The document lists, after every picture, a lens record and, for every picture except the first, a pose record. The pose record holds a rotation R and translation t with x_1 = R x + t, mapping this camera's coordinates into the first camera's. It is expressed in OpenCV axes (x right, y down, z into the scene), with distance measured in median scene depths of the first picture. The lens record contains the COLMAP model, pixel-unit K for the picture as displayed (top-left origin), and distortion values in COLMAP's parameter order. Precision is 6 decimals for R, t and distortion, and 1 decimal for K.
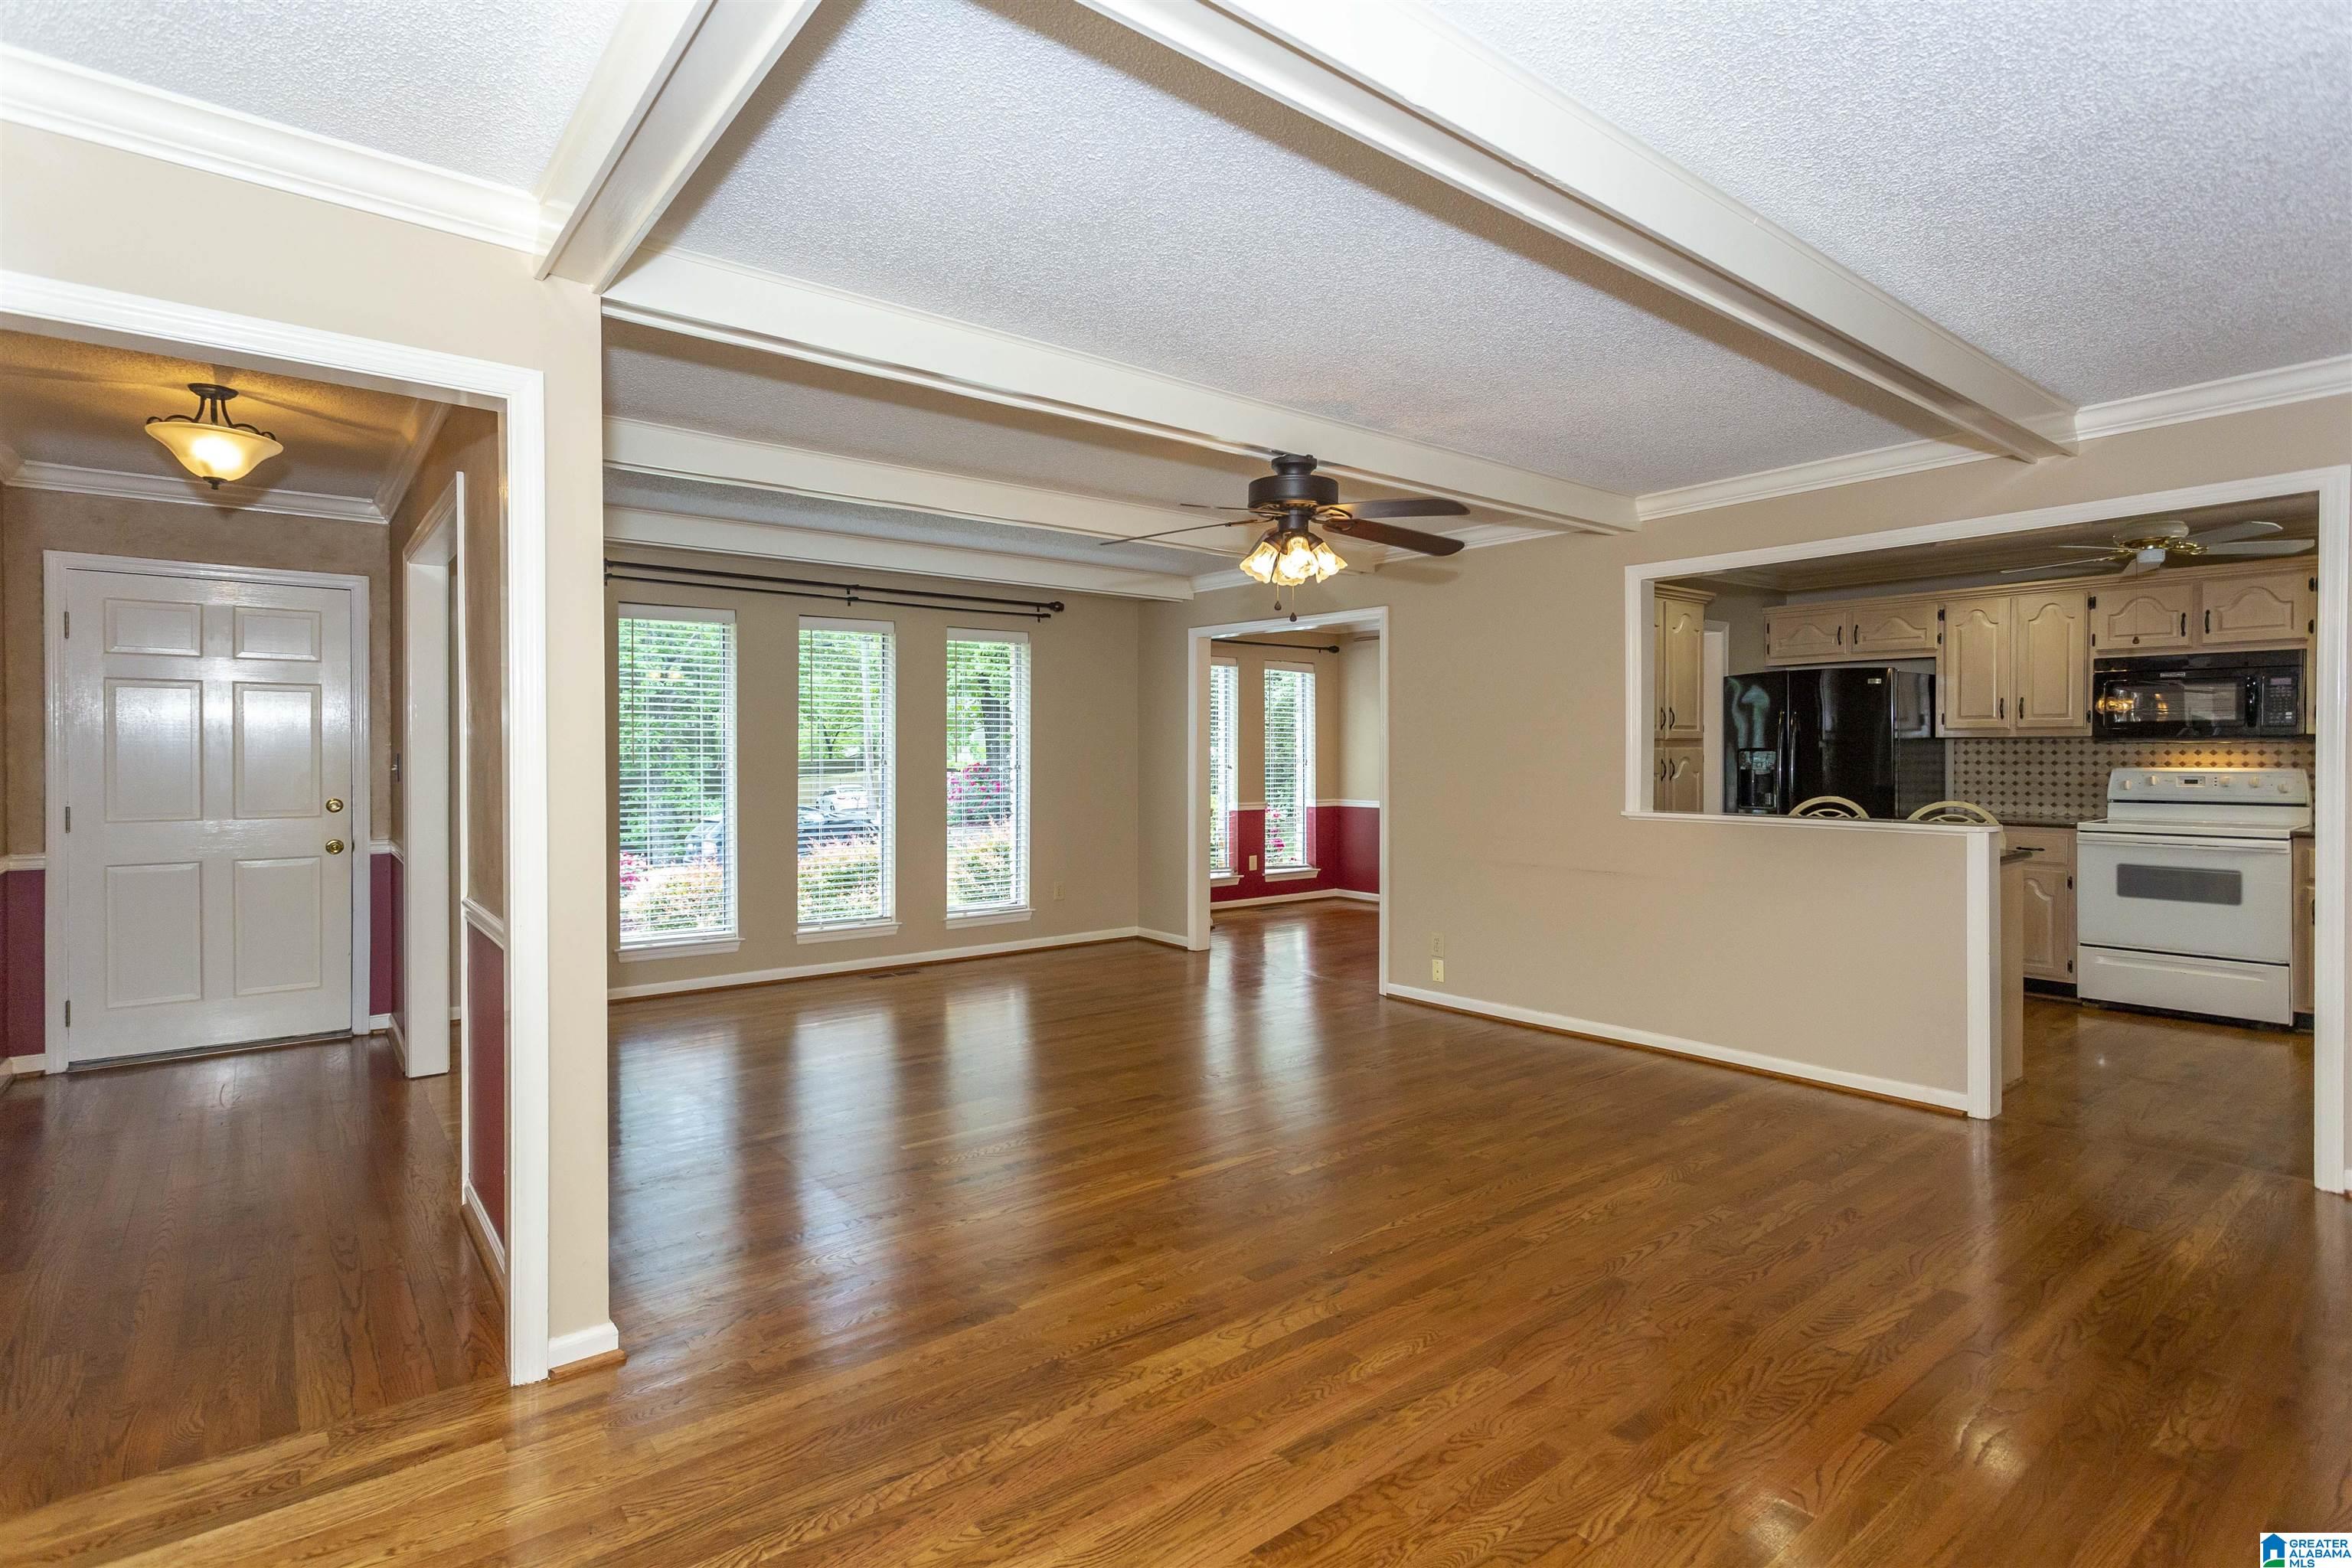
lens RADIAL K [[1132.4, 0, 1173.7], [0, 1132.4, 757.2], [0, 0, 1]] dist [0.001825, 0.003775]
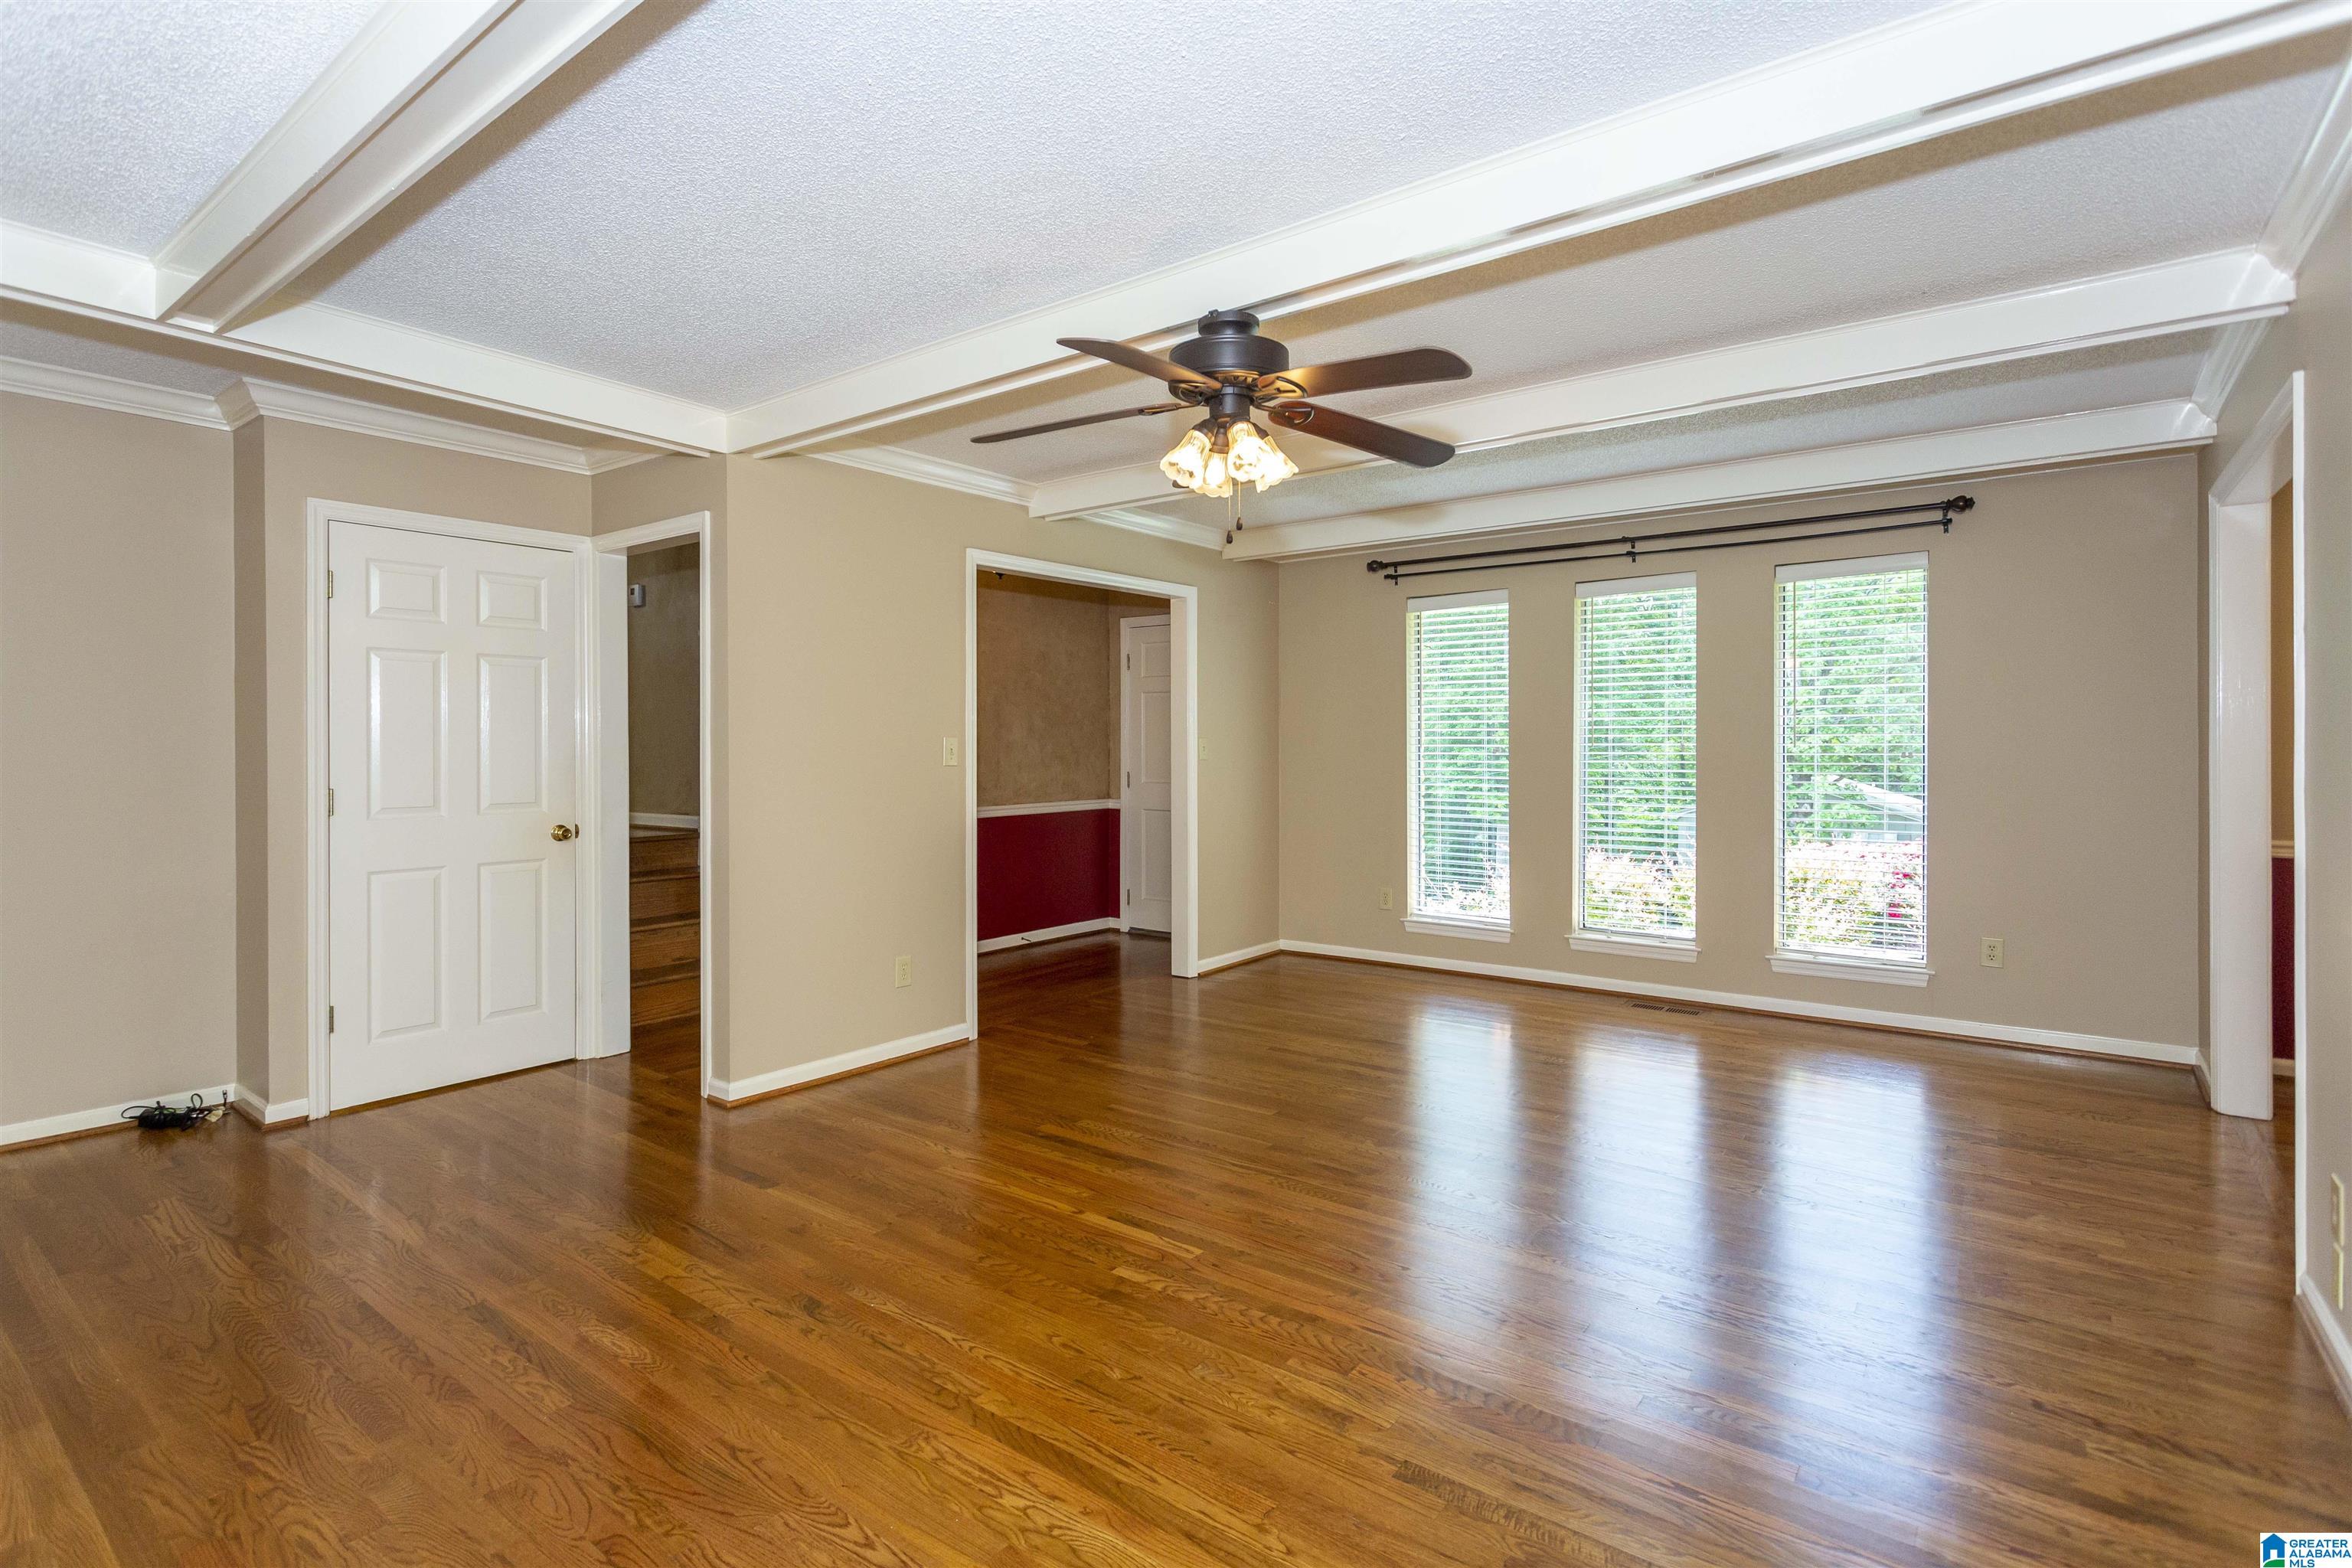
lens RADIAL K [[1132.4, 0, 1142.6], [0, 1132.4, 777.1], [0, 0, 1]] dist [0.001825, 0.003775]
pose [[0.235246, 0.025330, -0.971606, 0.514812], [0.001498, 0.999650, 0.026424, 0.004035], [0.971935, -0.007672, 0.235125, 0.502547]]
